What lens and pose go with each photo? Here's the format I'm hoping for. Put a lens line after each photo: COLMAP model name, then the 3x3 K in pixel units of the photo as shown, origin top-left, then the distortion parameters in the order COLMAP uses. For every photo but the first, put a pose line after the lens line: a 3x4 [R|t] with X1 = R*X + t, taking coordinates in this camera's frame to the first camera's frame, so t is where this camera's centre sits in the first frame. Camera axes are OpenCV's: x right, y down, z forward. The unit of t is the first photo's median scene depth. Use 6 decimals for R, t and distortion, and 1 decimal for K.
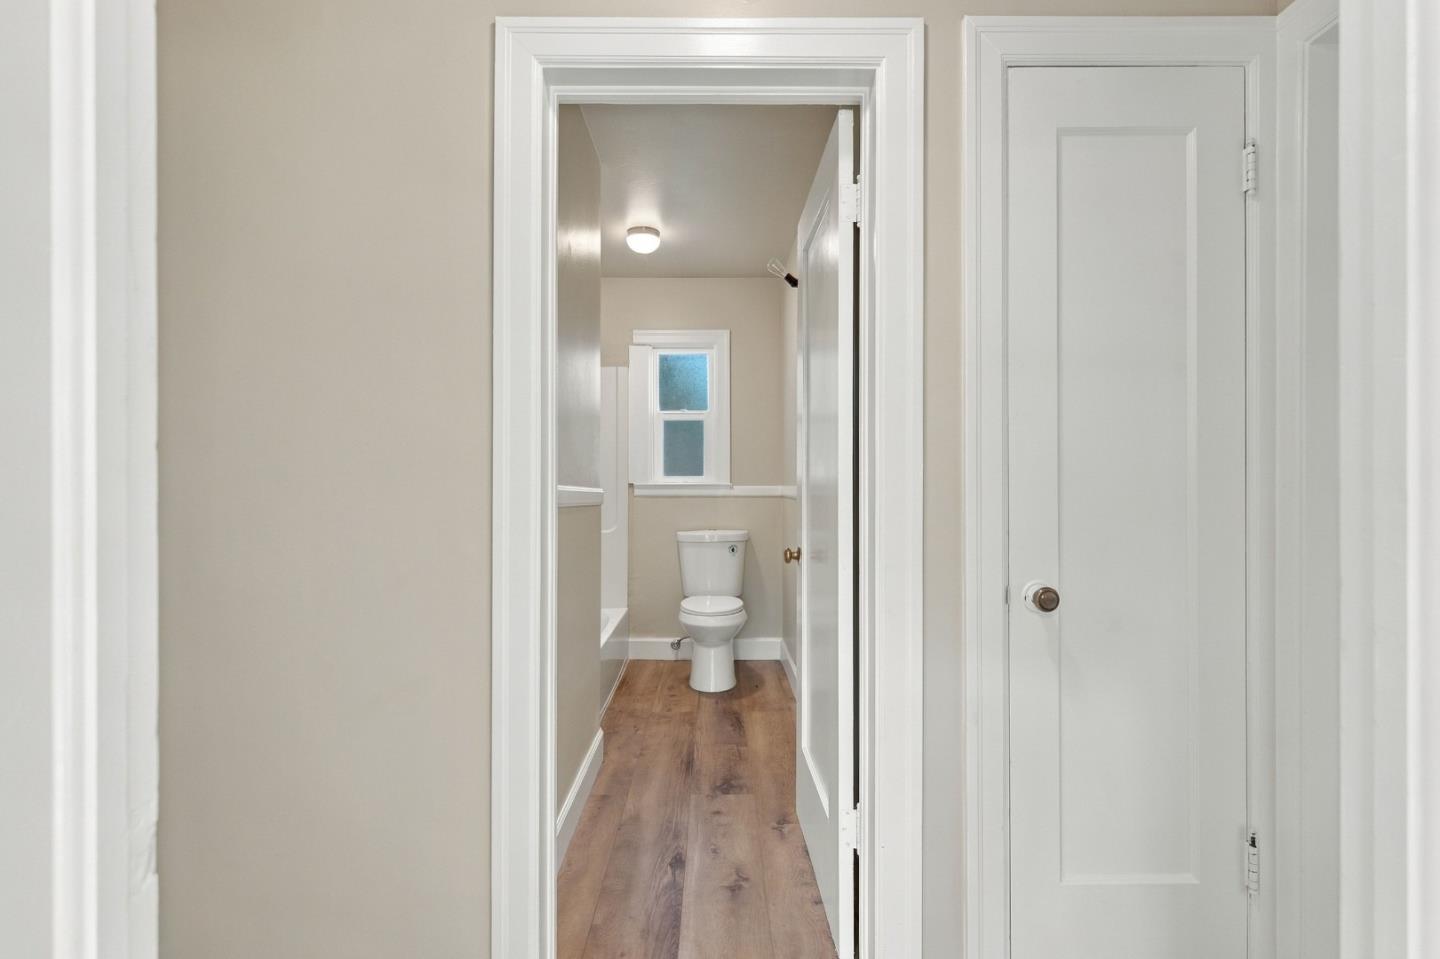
lens RADIAL K [[657.3, 0, 718.7], [0, 657.3, 480.0], [0, 0, 1]] dist [-0.000455, -0.001274]
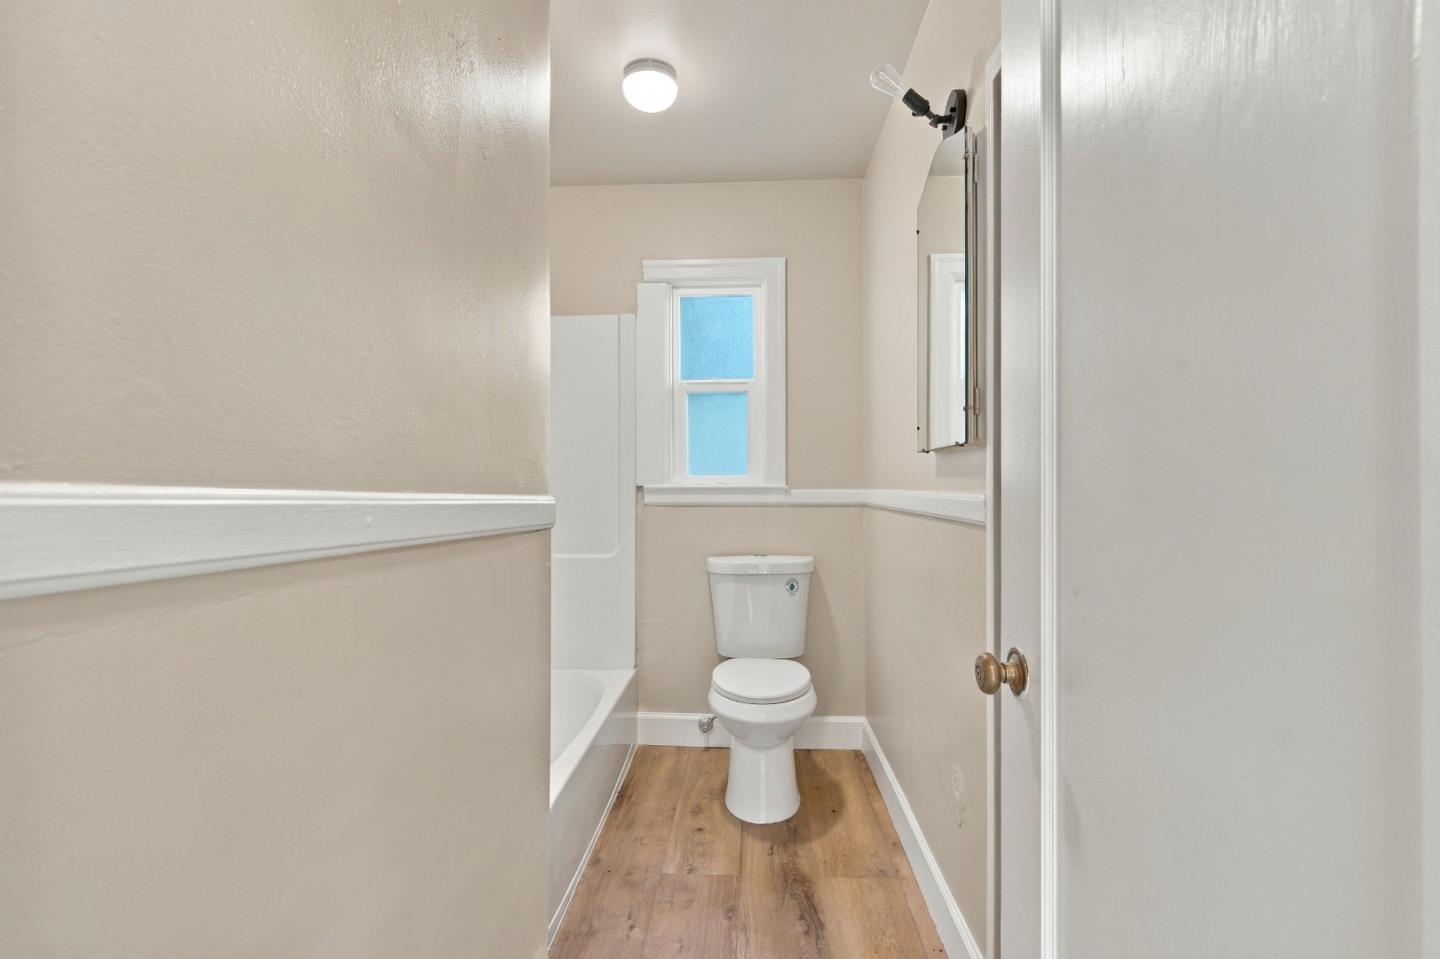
lens RADIAL K [[657.3, 0, 718.7], [0, 657.3, 480.0], [0, 0, 1]] dist [-0.000455, -0.001274]
pose [[0.998337, -0.001470, -0.057634, -0.013774], [0.001254, 0.999992, -0.003786, 0.001883], [0.057639, 0.003707, 0.998331, 0.345005]]
